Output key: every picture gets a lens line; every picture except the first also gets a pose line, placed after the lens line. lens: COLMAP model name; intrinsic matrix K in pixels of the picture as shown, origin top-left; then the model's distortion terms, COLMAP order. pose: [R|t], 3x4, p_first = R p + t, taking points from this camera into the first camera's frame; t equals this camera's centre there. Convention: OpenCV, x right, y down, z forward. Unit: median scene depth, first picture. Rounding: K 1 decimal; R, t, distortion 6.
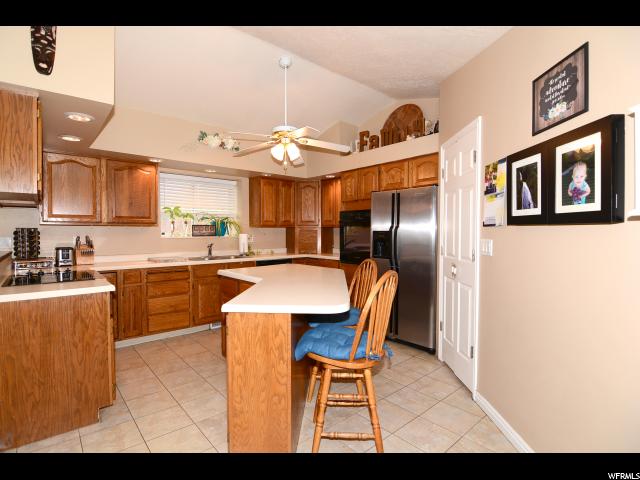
lens RADIAL K [[323.3, 0, 310.2], [0, 323.3, 240.3], [0, 0, 1]] dist [-0.012752, -0.001128]
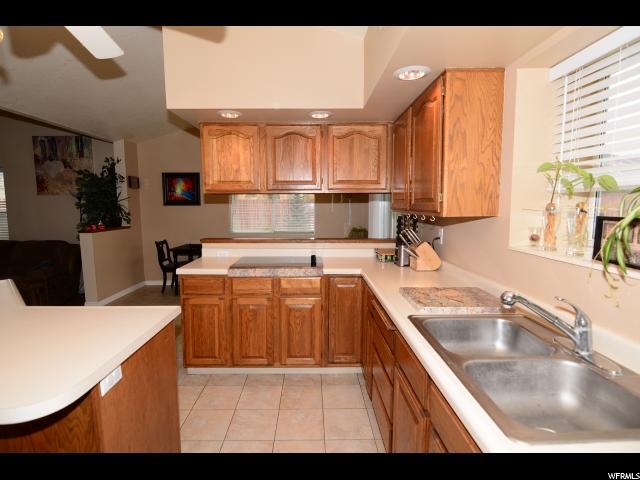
lens RADIAL K [[327.1, 0, 320.0], [0, 327.1, 240.0], [0, 0, 1]] dist [-0.003145, -0.012309]
pose [[-0.627772, 0.087169, -0.773501, -0.016510], [-0.019801, 0.991600, 0.127818, -0.069085], [0.778146, 0.095556, -0.620772, 1.150320]]
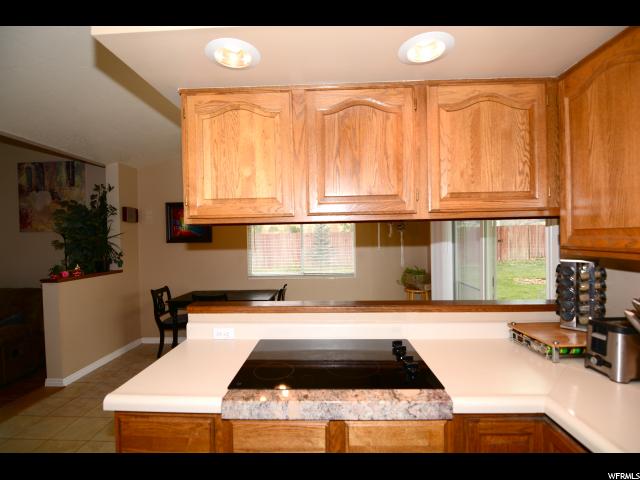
lens RADIAL K [[316.8, 0, 320.1], [0, 316.8, 241.8], [0, 0, 1]] dist [-0.002240, -0.014582]
pose [[-0.673914, 0.022962, -0.738453, -0.251186], [-0.003257, 0.999415, 0.034049, -0.066146], [0.738803, 0.025351, -0.673445, 0.859257]]
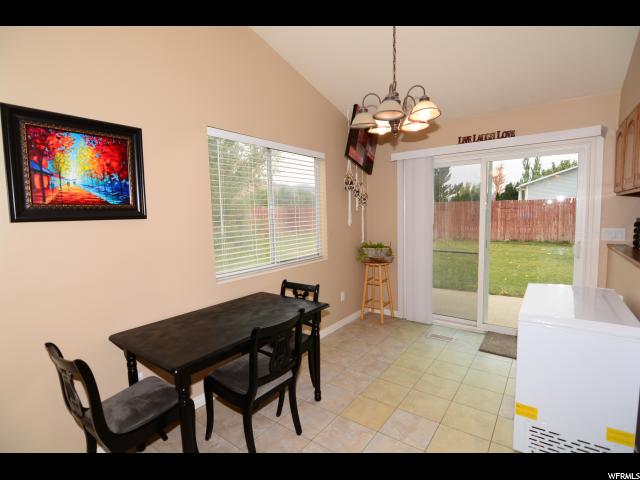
lens RADIAL K [[311.0, 0, 318.2], [0, 311.0, 240.9], [0, 0, 1]] dist [-0.014630, -0.001571]
pose [[0.225995, 0.081263, -0.970733, -0.269475], [-0.004985, 0.996598, 0.082268, -0.033590], [0.974116, -0.013753, 0.225631, -0.006491]]
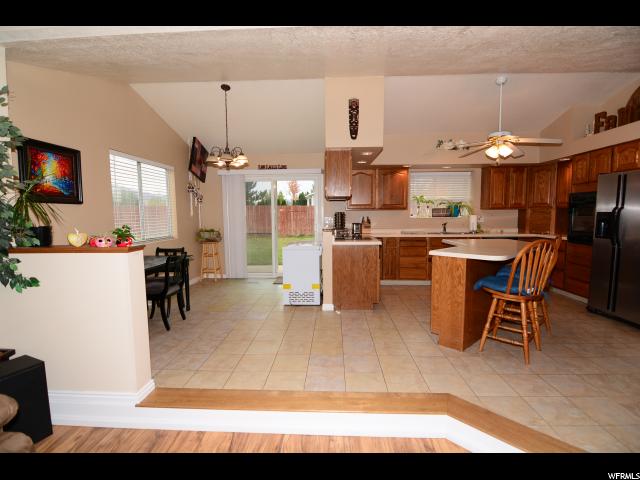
lens RADIAL K [[311.0, 0, 318.2], [0, 311.0, 240.9], [0, 0, 1]] dist [-0.014630, -0.001571]
pose [[0.731700, 0.052617, -0.679593, 0.209960], [-0.011675, 0.997837, 0.064686, 0.010720], [0.681526, -0.039397, 0.730732, -0.341004]]
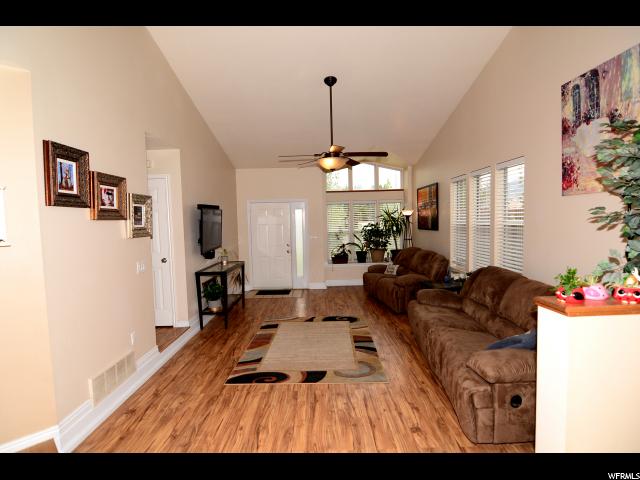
lens RADIAL K [[327.1, 0, 320.0], [0, 327.1, 240.0], [0, 0, 1]] dist [-0.003145, -0.012309]
pose [[-0.776540, -0.016430, 0.629853, -0.396895], [0.044576, 0.995722, 0.080932, -0.042434], [-0.628489, 0.090924, -0.772486, 0.230983]]
